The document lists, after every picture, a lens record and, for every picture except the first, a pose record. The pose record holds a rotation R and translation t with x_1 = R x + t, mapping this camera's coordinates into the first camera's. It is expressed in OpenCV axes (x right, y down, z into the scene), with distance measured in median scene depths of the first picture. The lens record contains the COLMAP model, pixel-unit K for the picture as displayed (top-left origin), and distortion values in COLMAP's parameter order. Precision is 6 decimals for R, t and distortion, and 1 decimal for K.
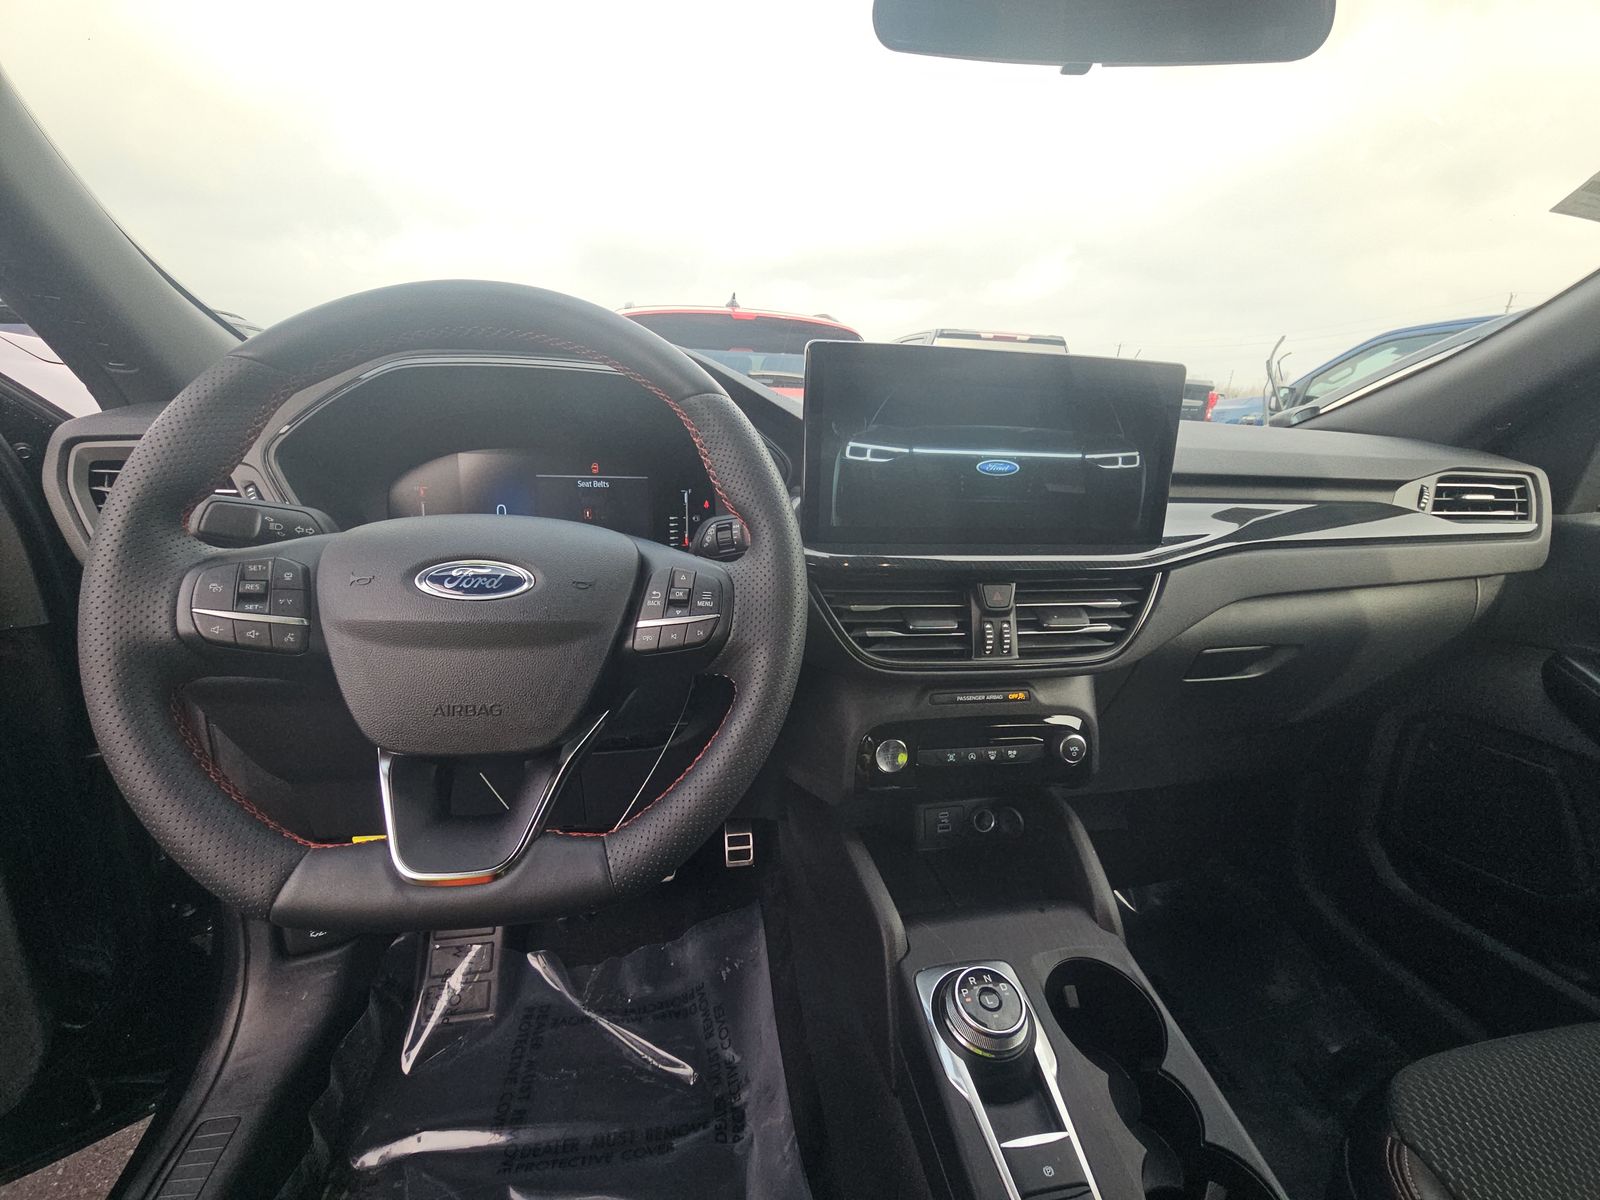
lens RADIAL K [[652.4, 0, 797.0], [0, 652.4, 604.2], [0, 0, 1]] dist [0.005787, -0.003822]
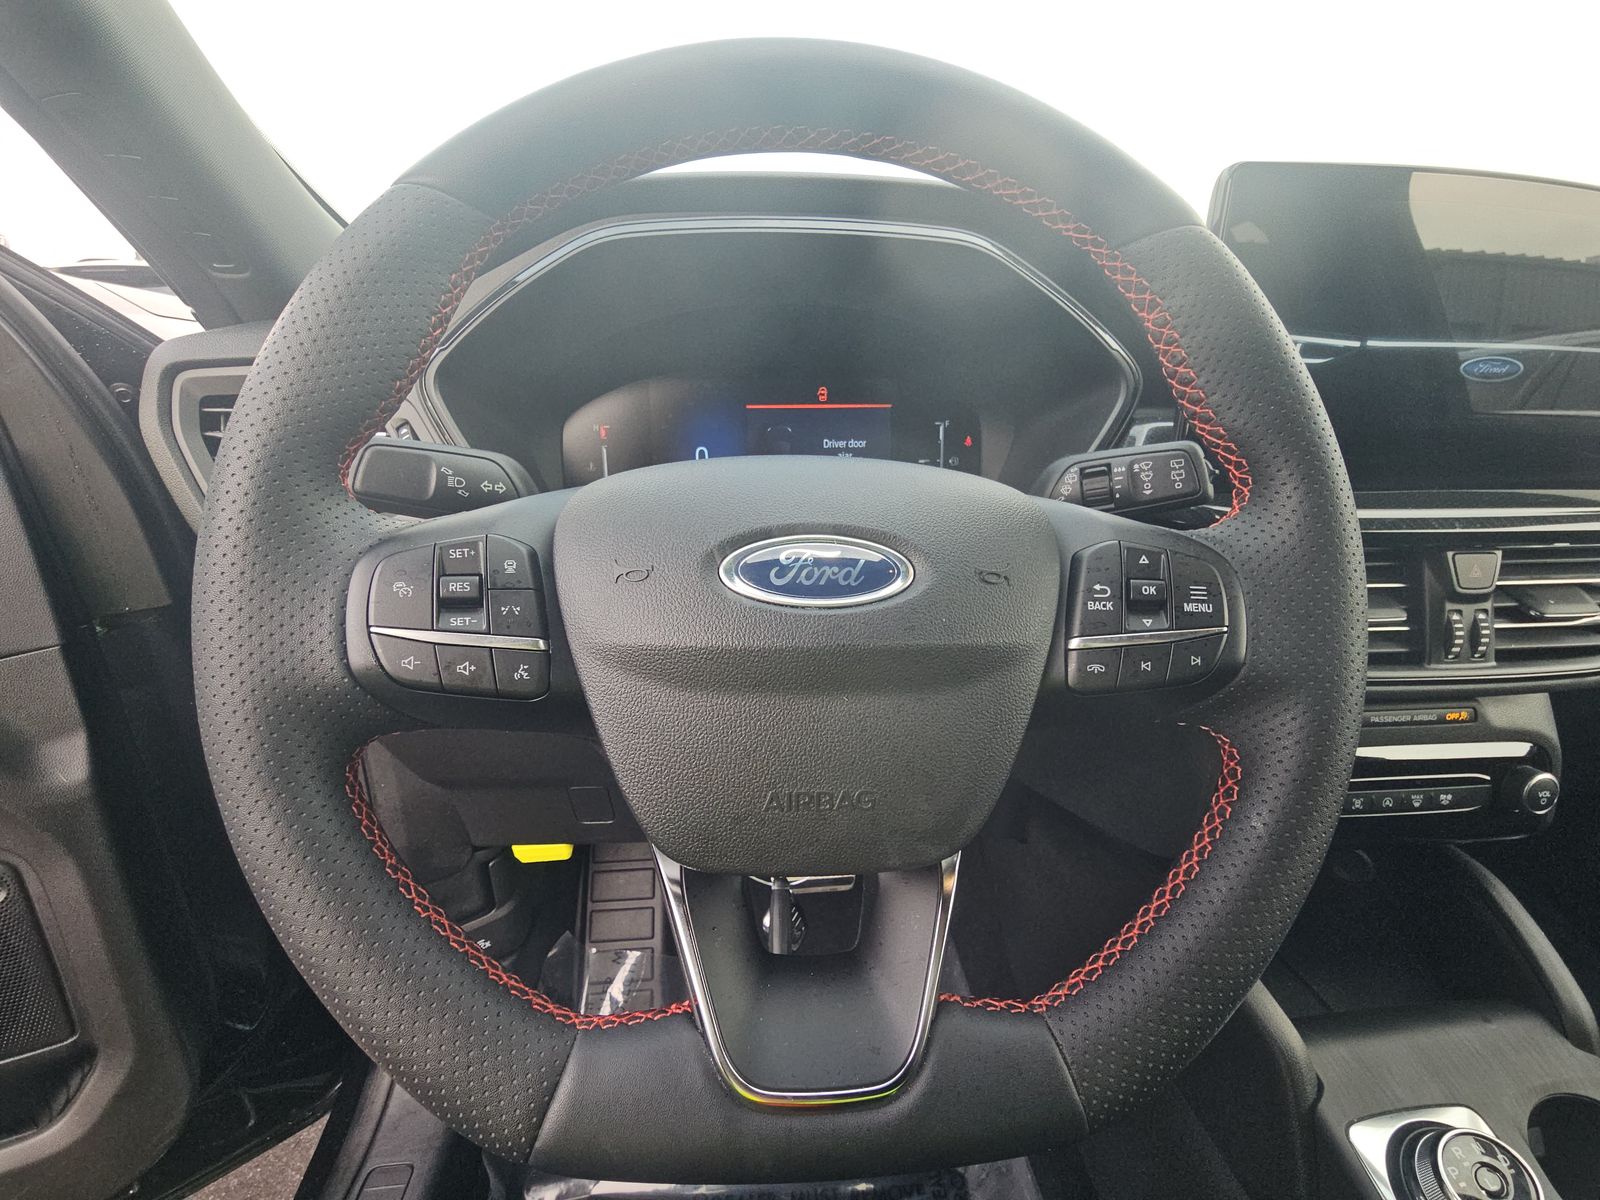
lens RADIAL K [[652.4, 0, 797.0], [0, 652.4, 604.2], [0, 0, 1]] dist [0.005787, -0.003822]
pose [[0.994918, 0.001630, -0.100674, -0.404861], [0.006293, 0.996908, 0.078330, -0.047112], [0.100490, -0.078565, 0.991831, 0.383490]]
